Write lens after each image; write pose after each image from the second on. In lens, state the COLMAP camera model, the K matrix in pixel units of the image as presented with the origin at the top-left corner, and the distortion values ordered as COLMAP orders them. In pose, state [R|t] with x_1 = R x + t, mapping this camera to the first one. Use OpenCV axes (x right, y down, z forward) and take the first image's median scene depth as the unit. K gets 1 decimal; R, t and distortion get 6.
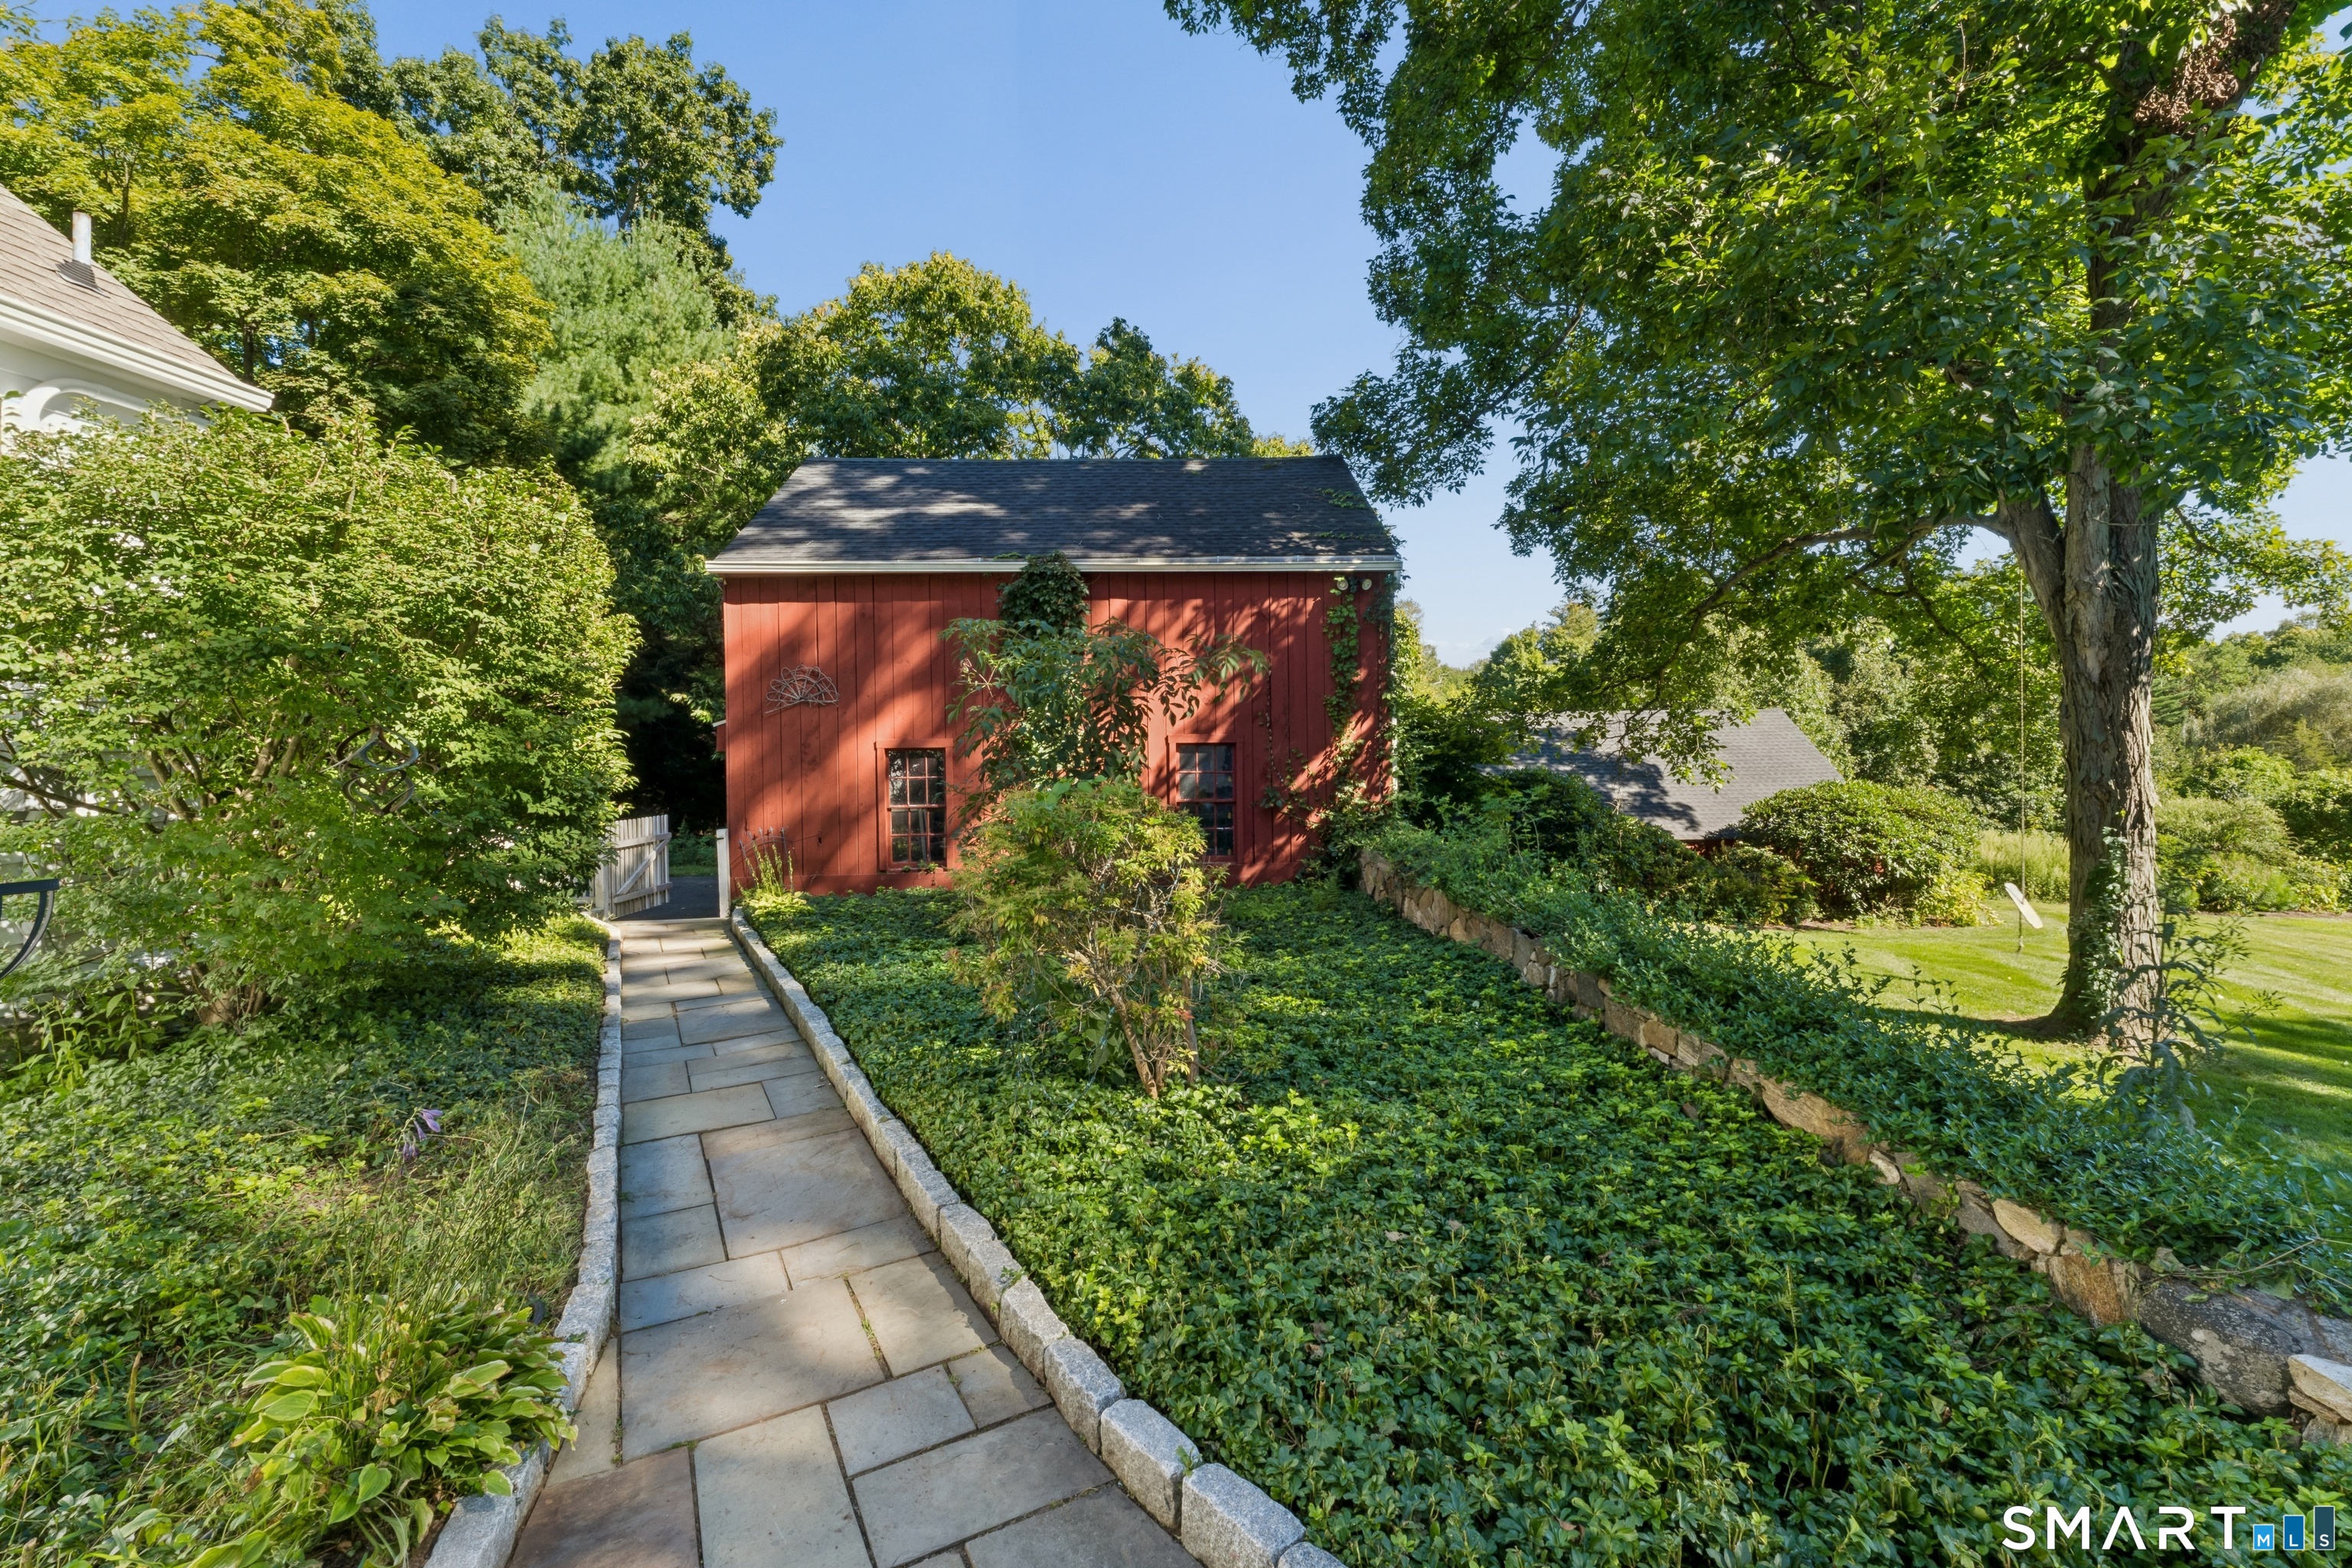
lens RADIAL K [[986.8, 0, 1189.1], [0, 986.8, 747.9], [0, 0, 1]] dist [-0.002701, -0.000402]
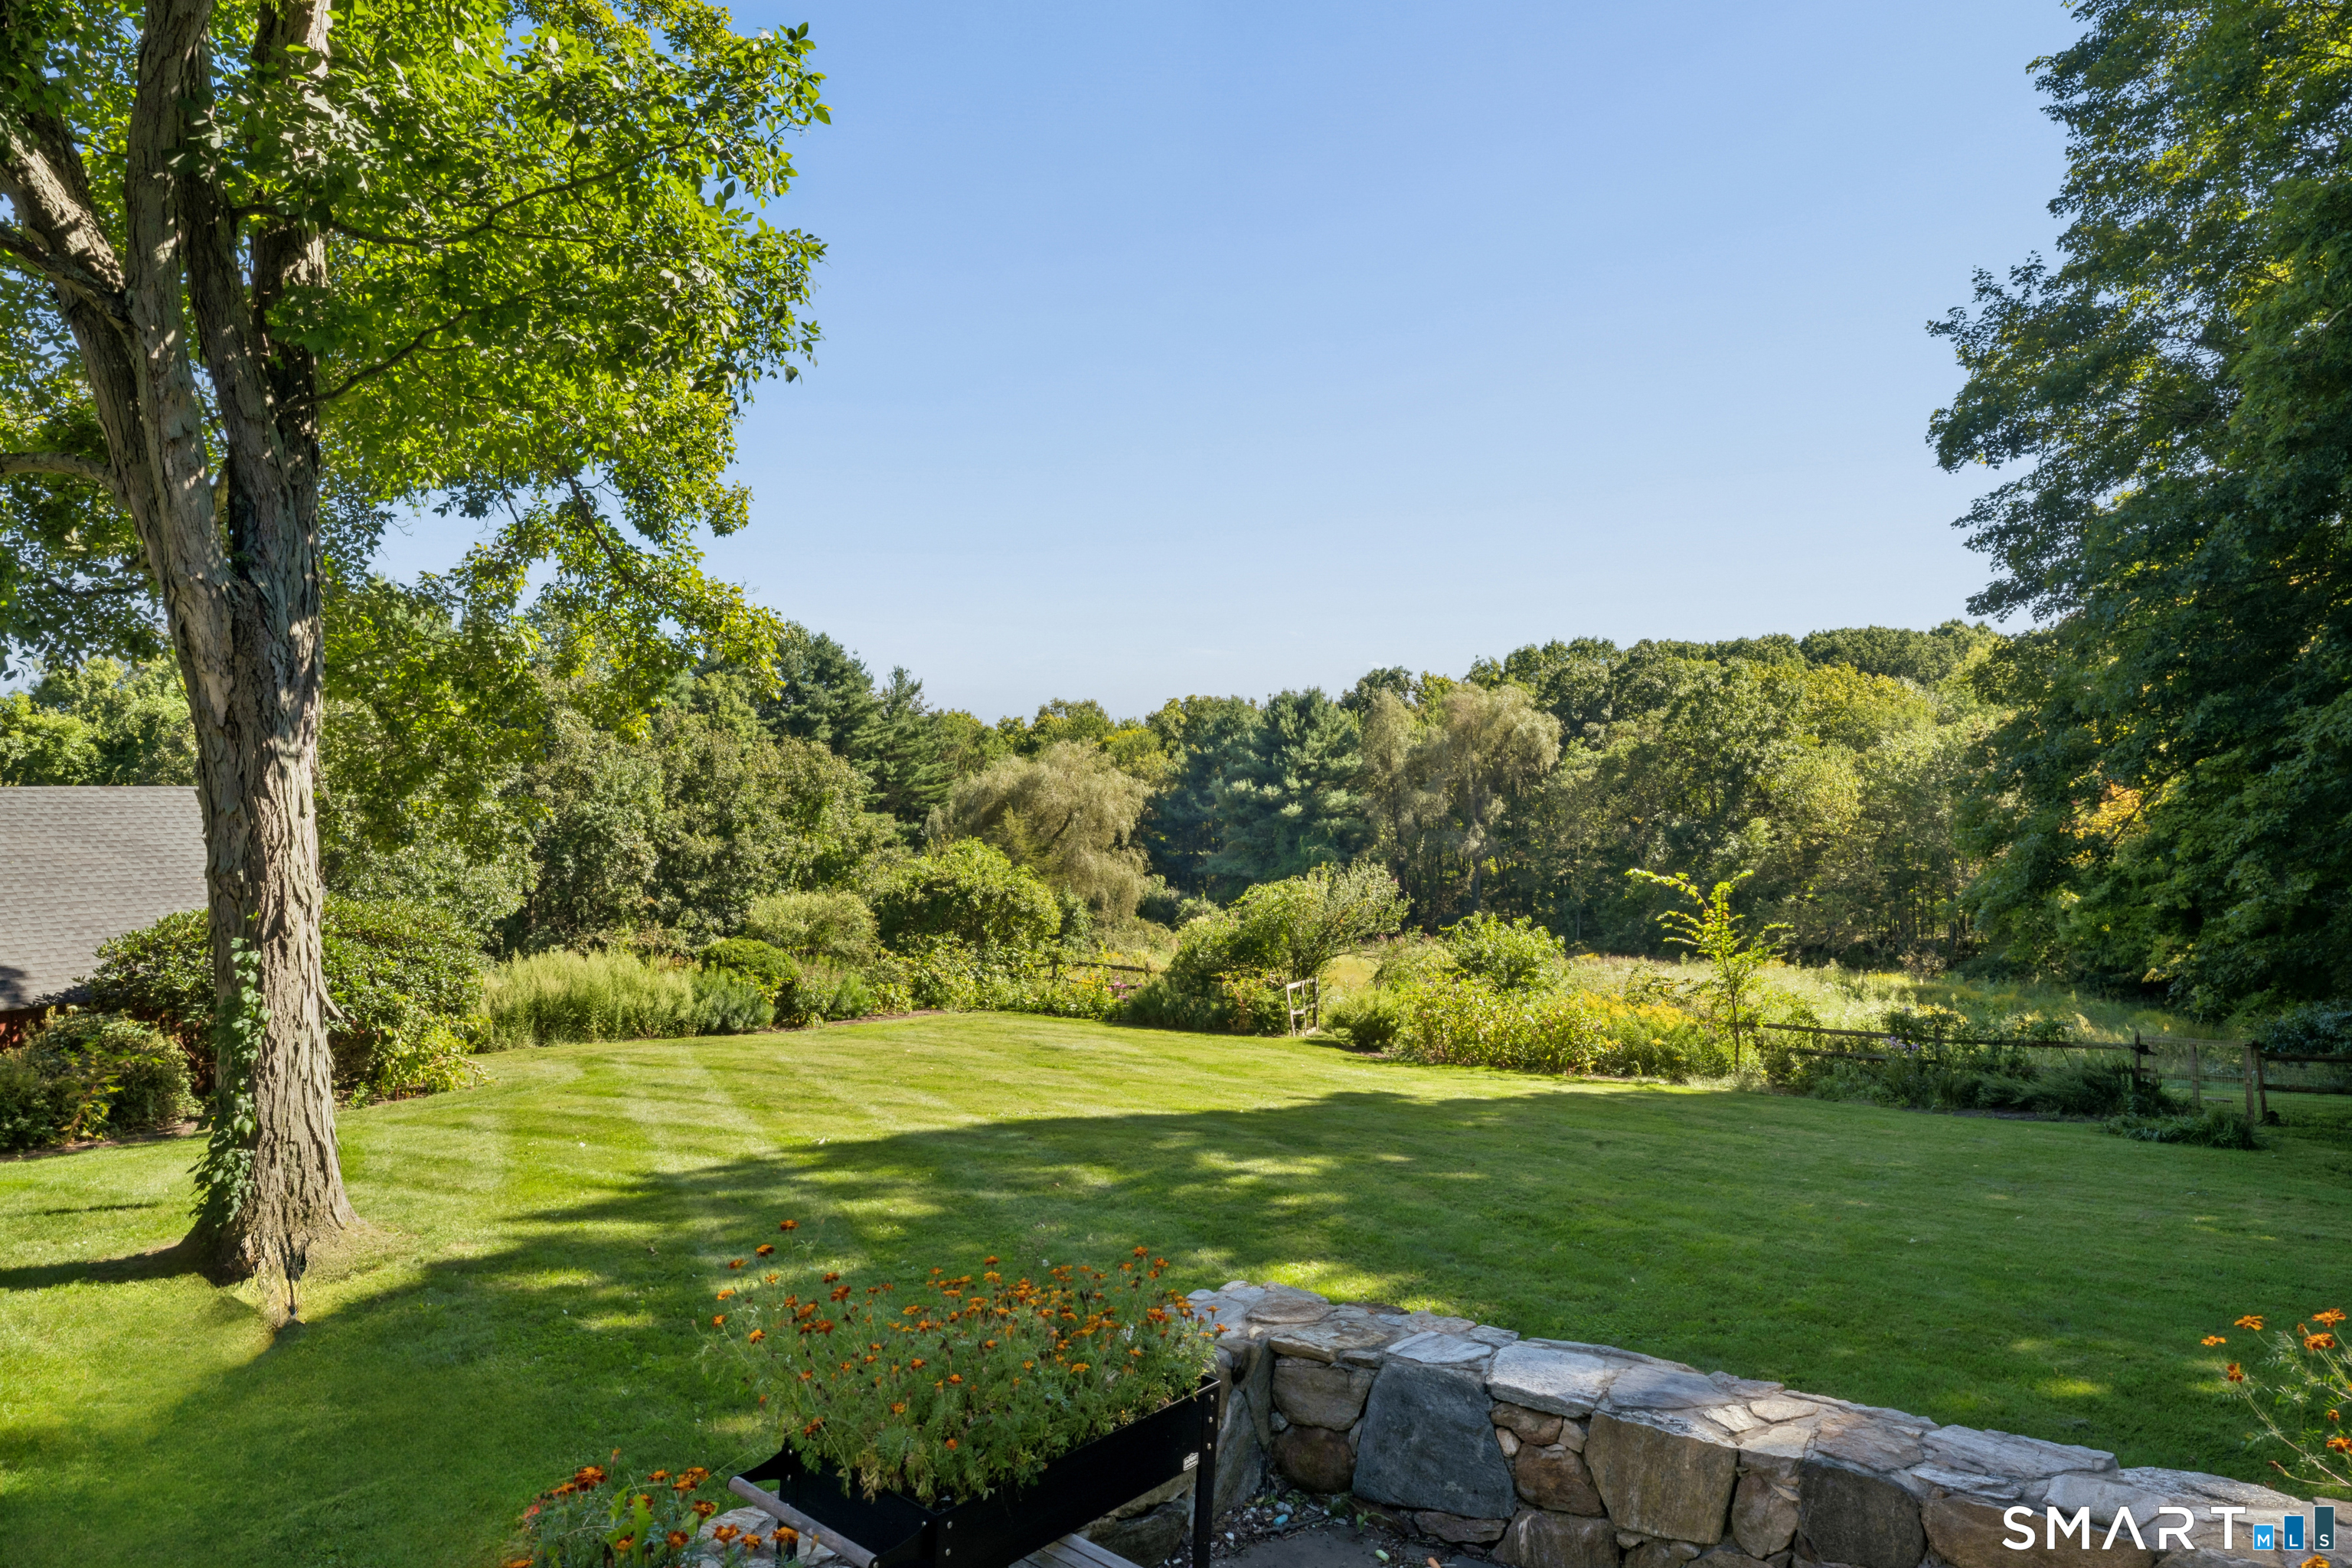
lens RADIAL K [[1502.3, 0, 1179.0], [0, 1502.3, 787.1], [0, 0, 1]] dist [0.000355, 0.001226]
pose [[0.618074, 0.006044, 0.786097, 0.522738], [0.033068, 0.998885, -0.033680, 0.032801], [-0.785424, 0.046812, 0.617185, -0.159088]]
